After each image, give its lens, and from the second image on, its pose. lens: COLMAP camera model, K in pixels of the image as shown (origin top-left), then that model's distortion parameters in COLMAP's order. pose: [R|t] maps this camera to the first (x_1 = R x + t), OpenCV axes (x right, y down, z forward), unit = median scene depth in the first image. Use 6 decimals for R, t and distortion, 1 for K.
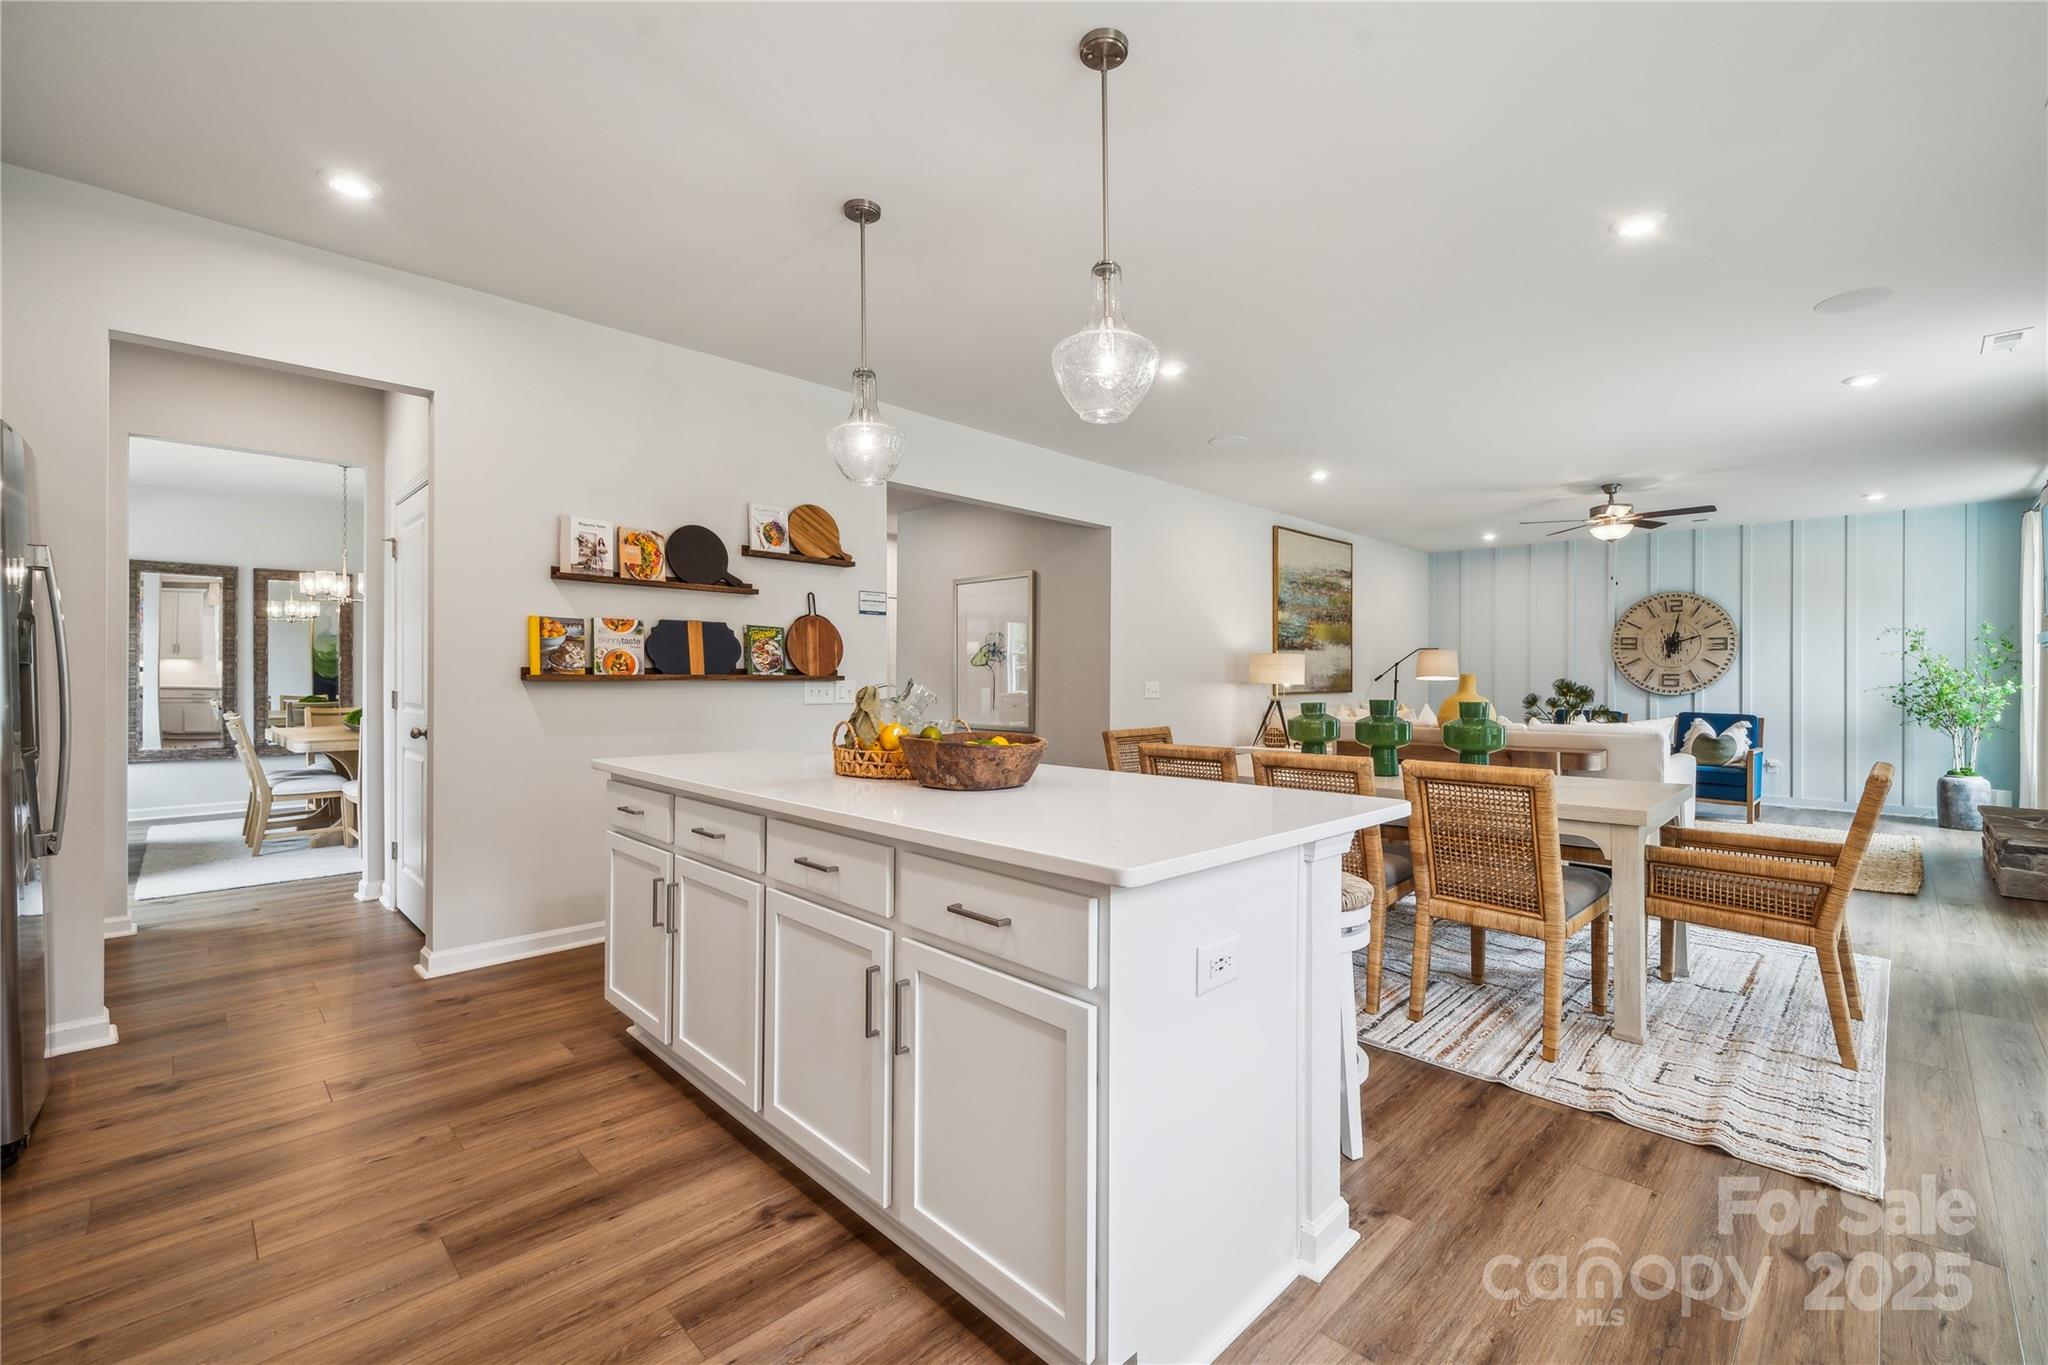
lens RADIAL K [[869.4, 0, 1024.0], [0, 869.4, 682.5], [0, 0, 1]] dist [-0.000075, -0.000030]
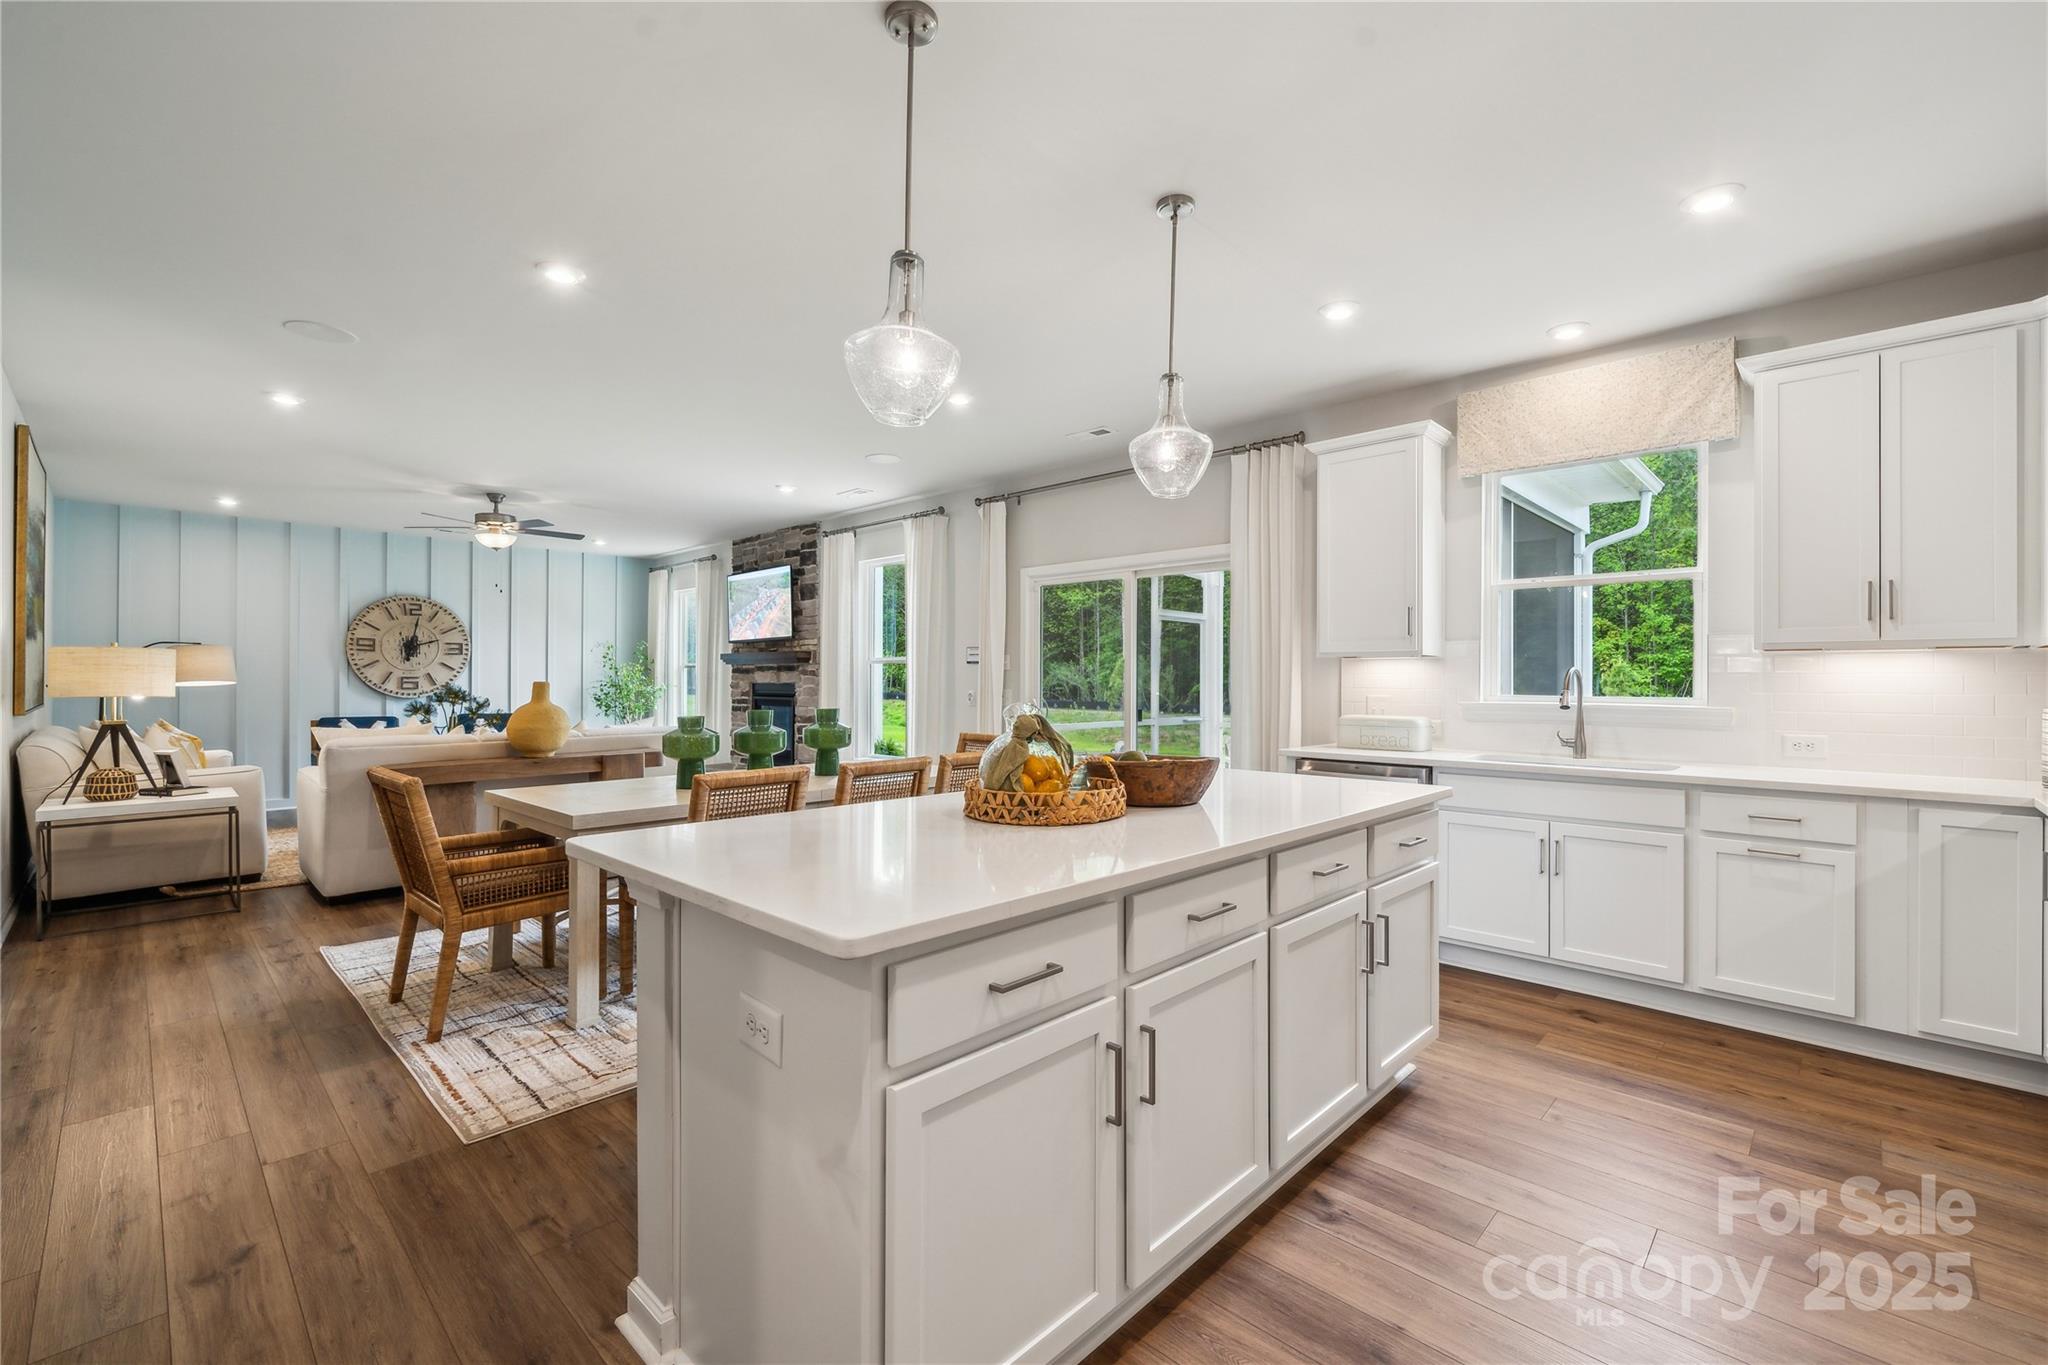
lens RADIAL K [[861.5, 0, 1066.8], [0, 861.5, 701.9], [0, 0, 1]] dist [0.000035, 0.000008]
pose [[-0.048179, -0.034109, 0.998256, -0.292055], [0.001092, 0.999414, 0.034201, -0.014807], [-0.998838, 0.002738, -0.048114, 0.303108]]
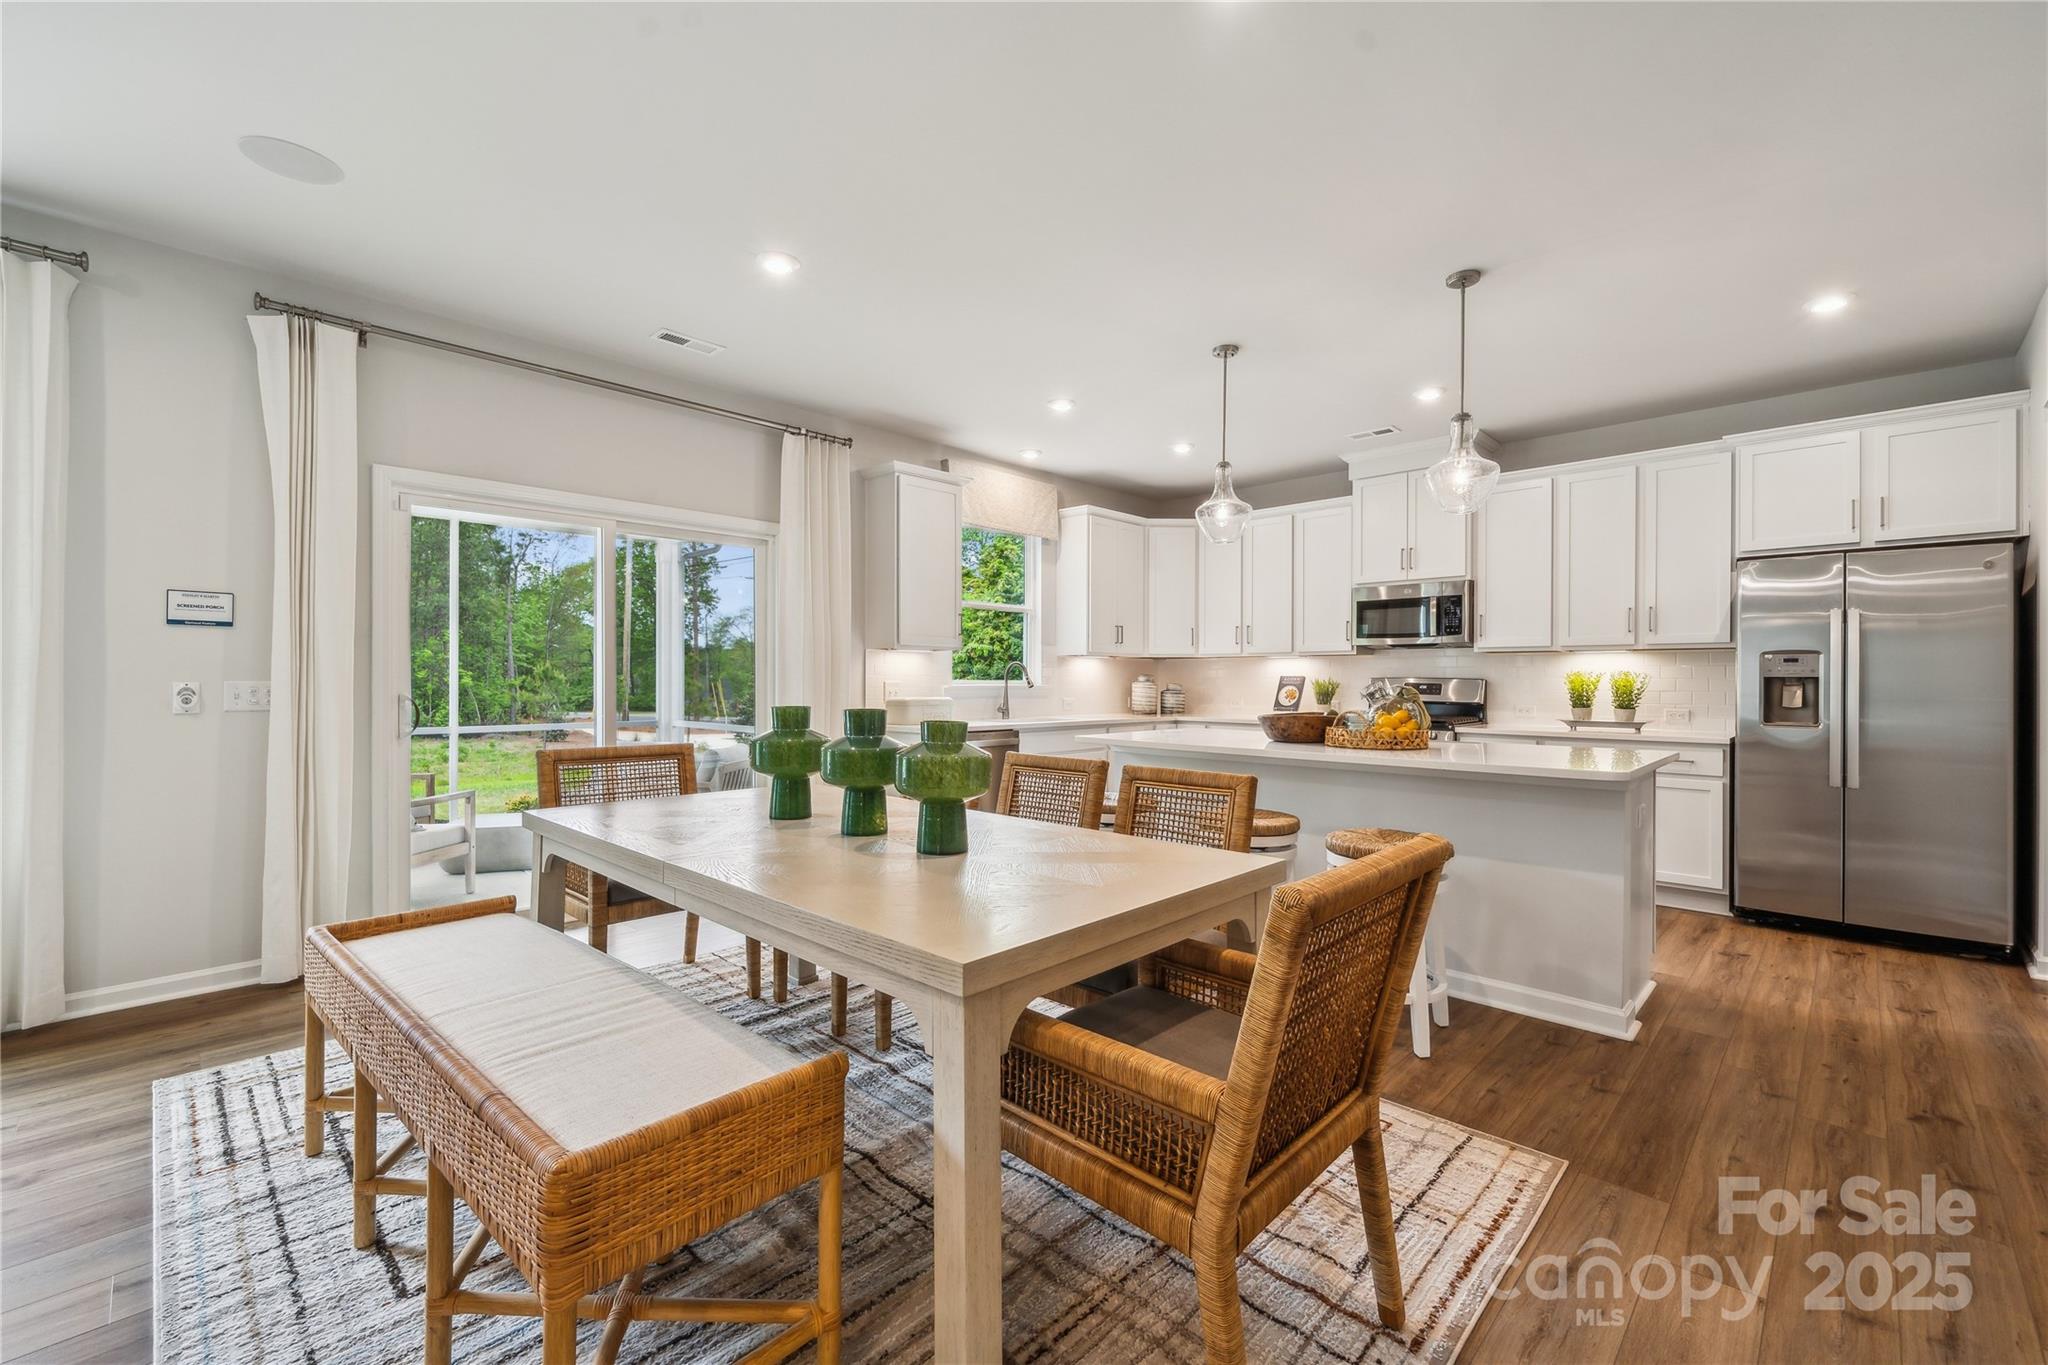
lens RADIAL K [[869.4, 0, 1024.0], [0, 869.4, 682.5], [0, 0, 1]] dist [-0.000075, -0.000030]
pose [[-0.999794, -0.007034, -0.019059, 0.145546], [-0.007182, 0.999944, 0.007709, -0.004865], [0.019003, 0.007844, -0.999789, 0.725057]]
